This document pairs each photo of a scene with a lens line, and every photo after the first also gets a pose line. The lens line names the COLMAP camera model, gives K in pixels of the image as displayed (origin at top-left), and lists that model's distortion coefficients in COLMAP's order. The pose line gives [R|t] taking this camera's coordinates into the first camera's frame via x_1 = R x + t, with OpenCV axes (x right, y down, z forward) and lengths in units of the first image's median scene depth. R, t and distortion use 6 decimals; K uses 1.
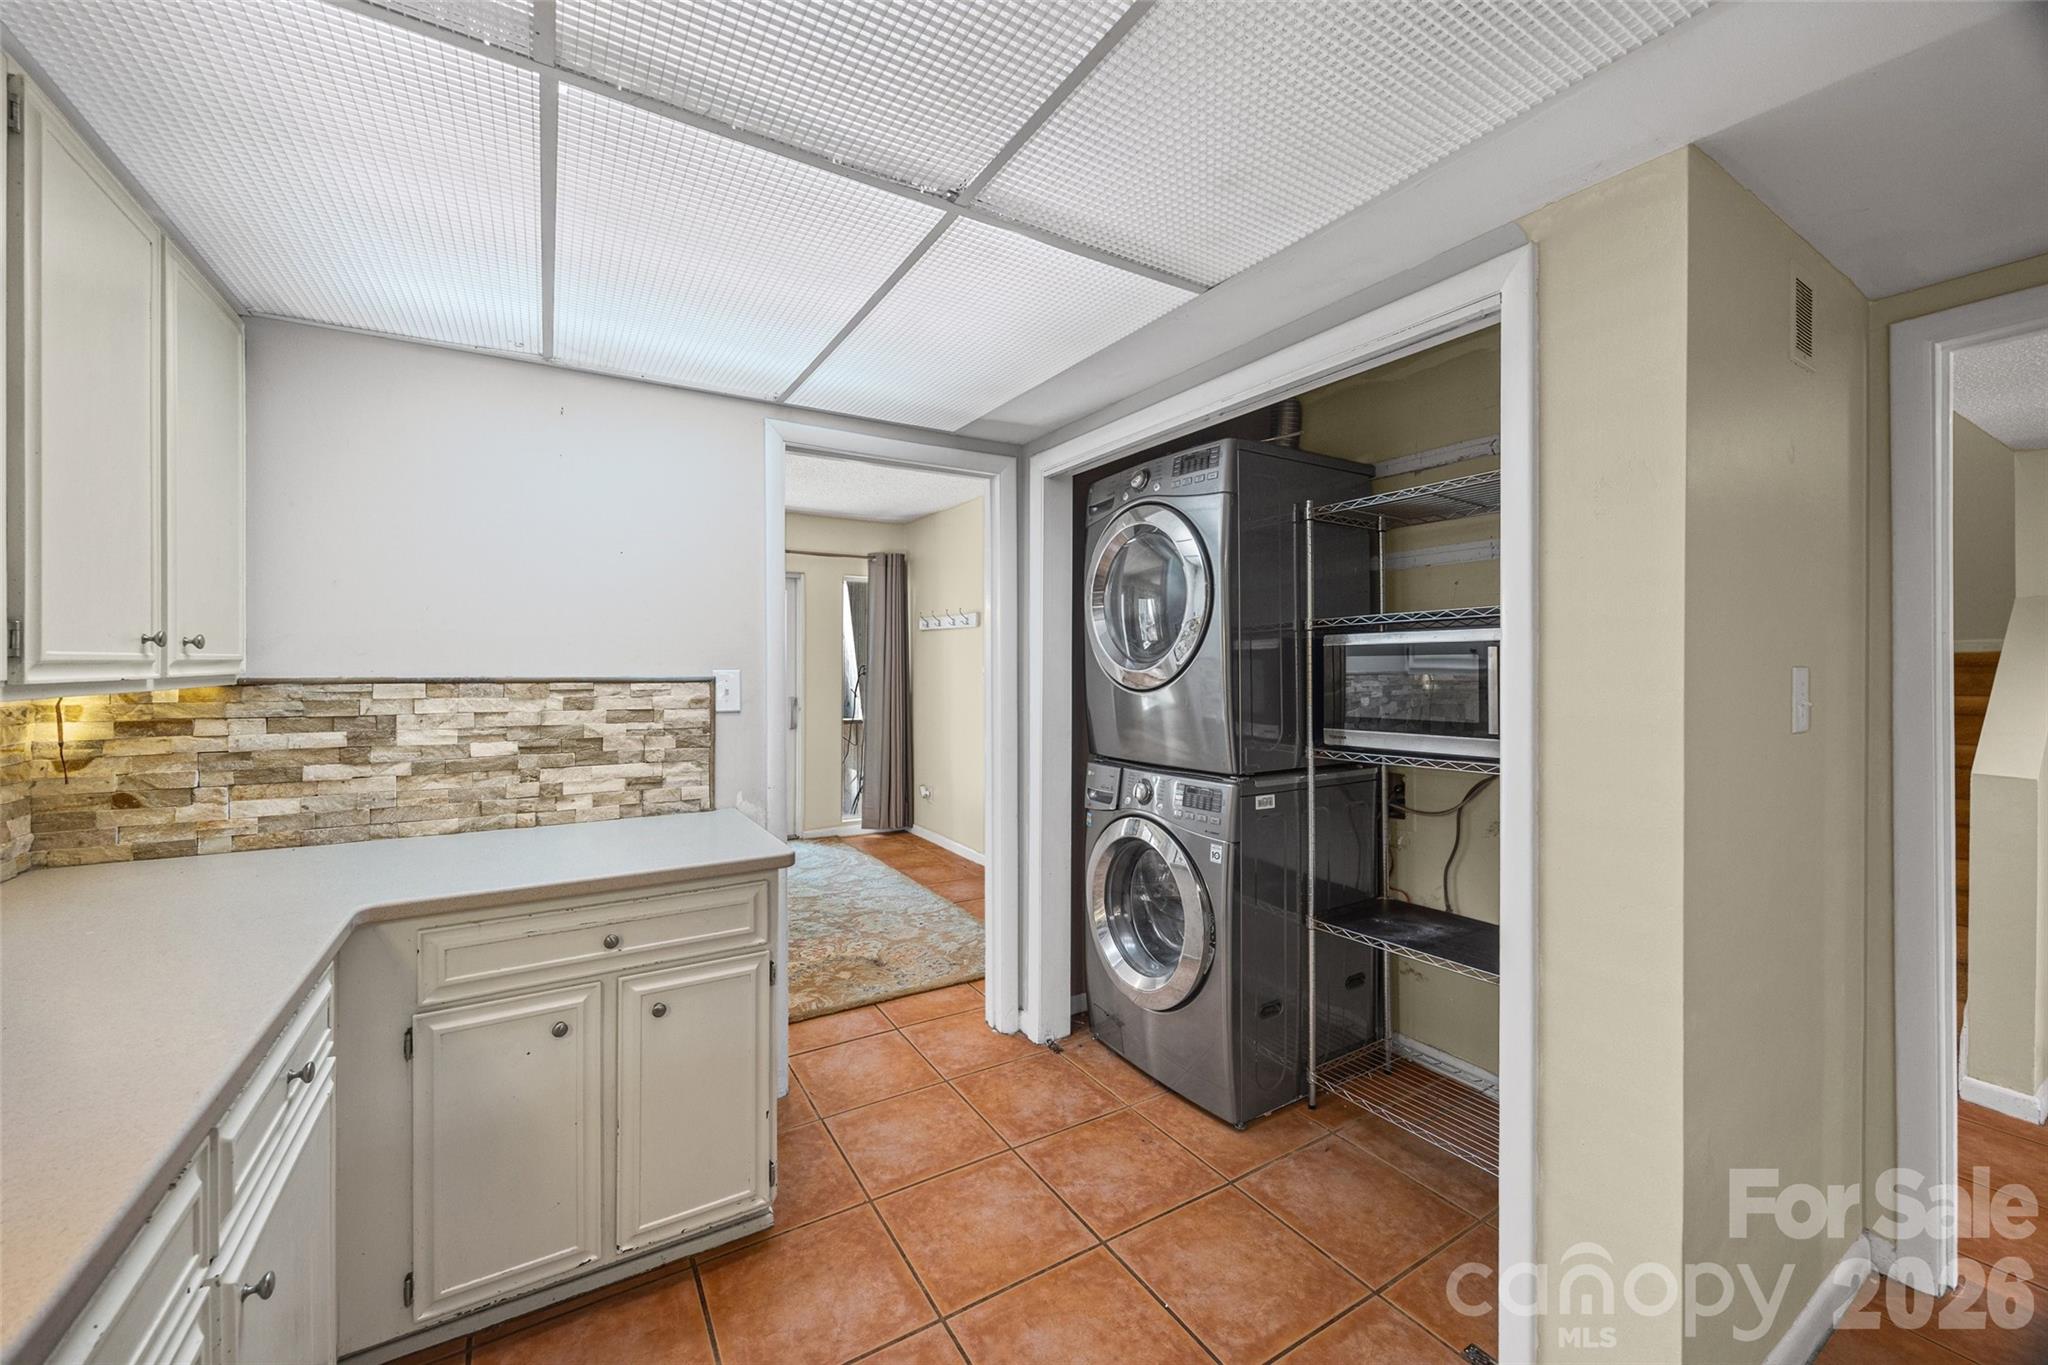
lens RADIAL K [[779.2, 0, 1016.7], [0, 779.2, 668.5], [0, 0, 1]] dist [-0.007448, 0.000180]
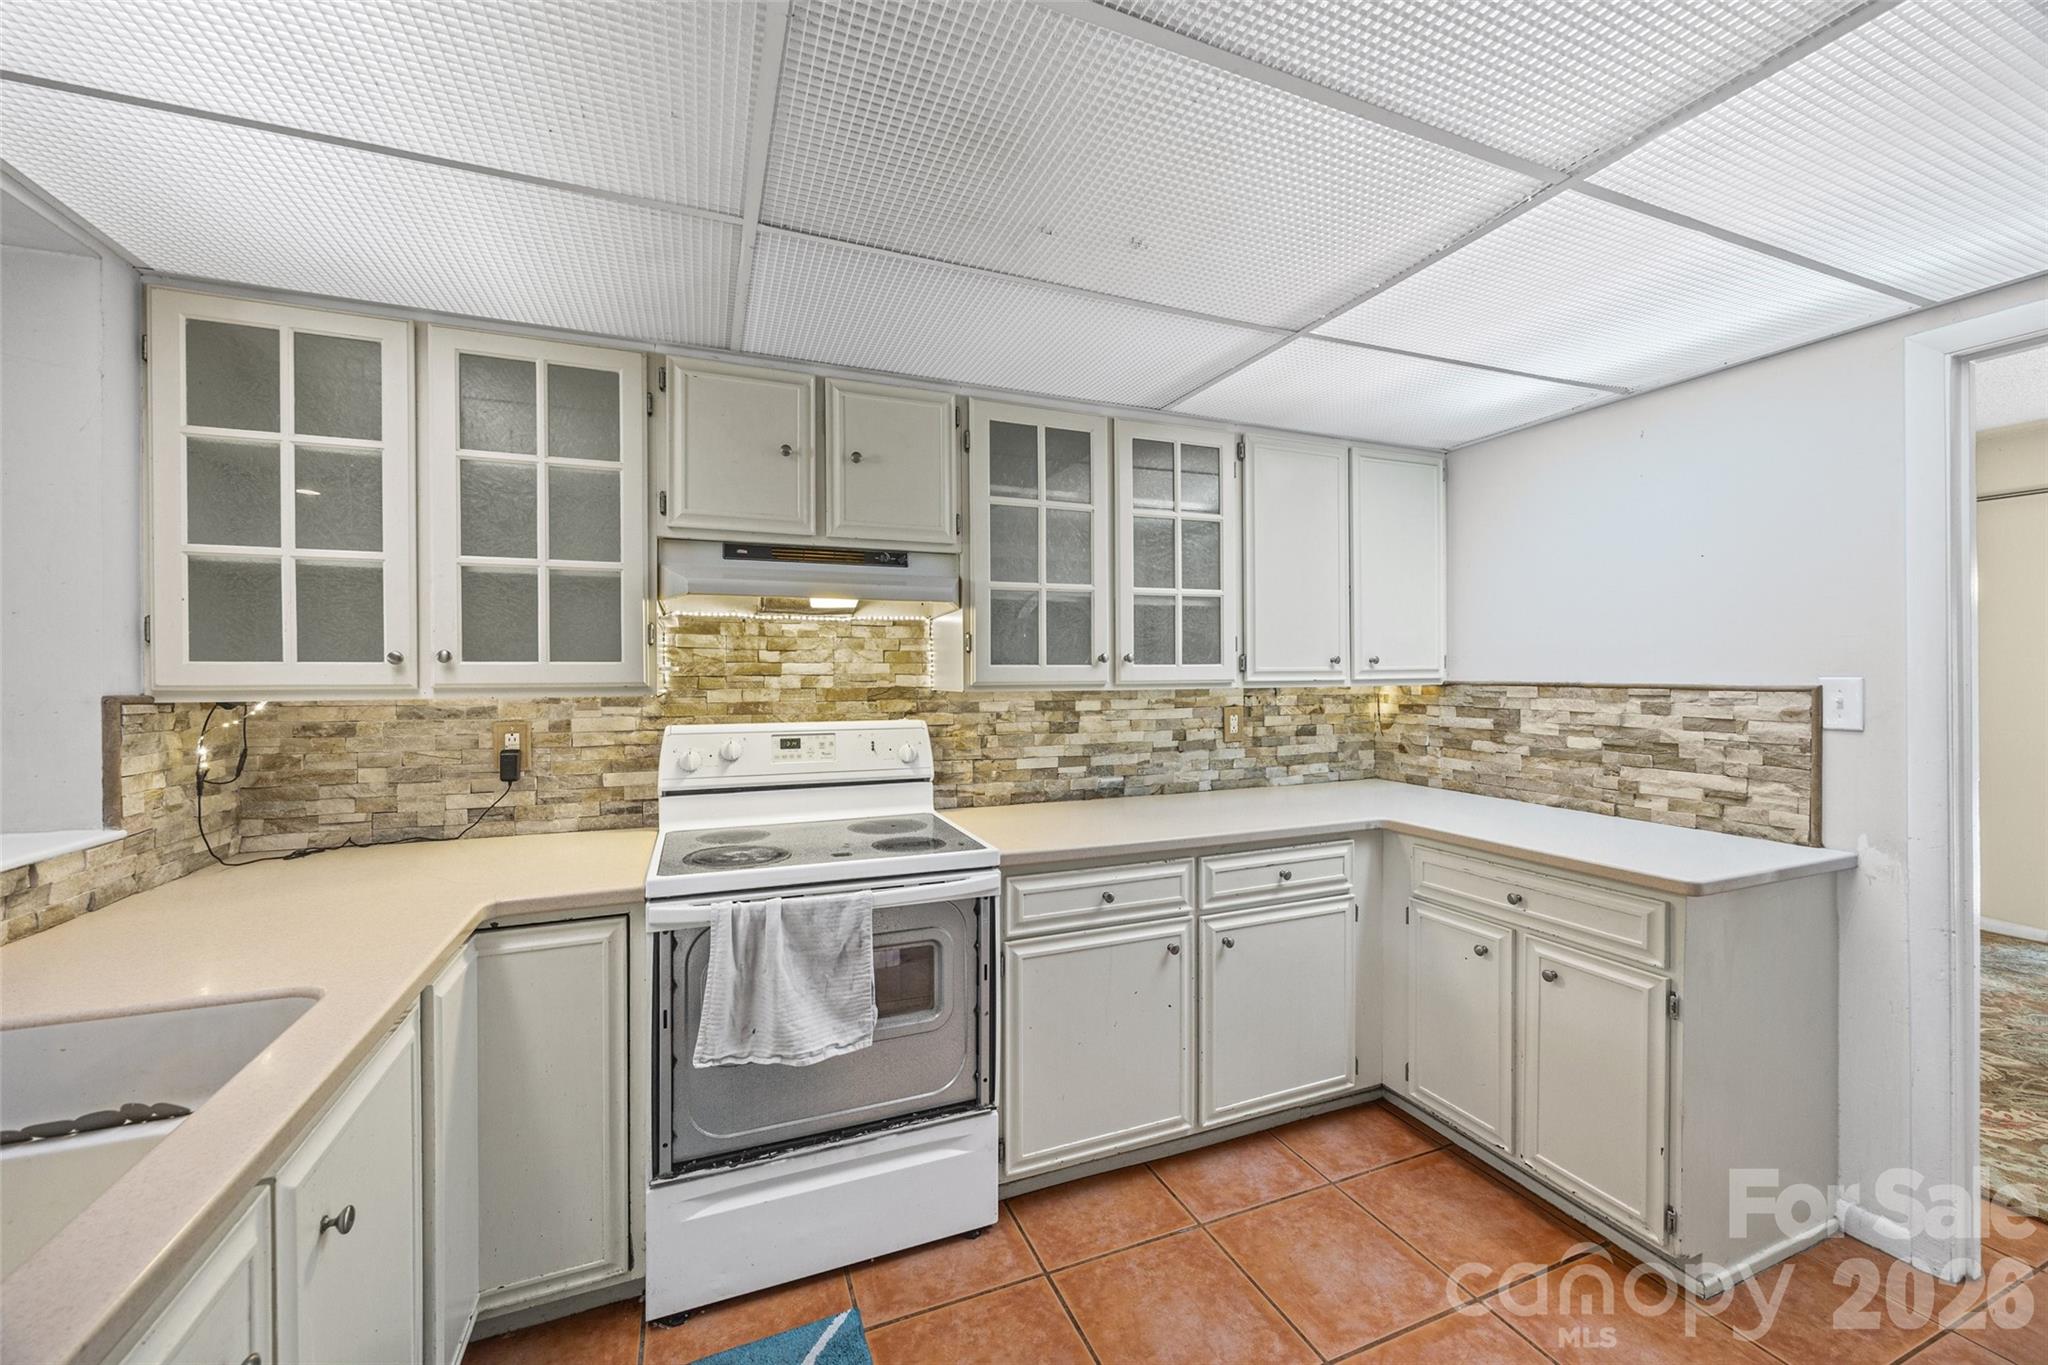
lens RADIAL K [[779.2, 0, 1013.9], [0, 779.2, 675.3], [0, 0, 1]] dist [-0.007448, 0.000180]
pose [[-0.163383, 0.001466, -0.986562, 0.573597], [-0.001316, 0.999998, 0.001703, -0.000588], [0.986562, 0.001576, -0.163380, 0.299706]]
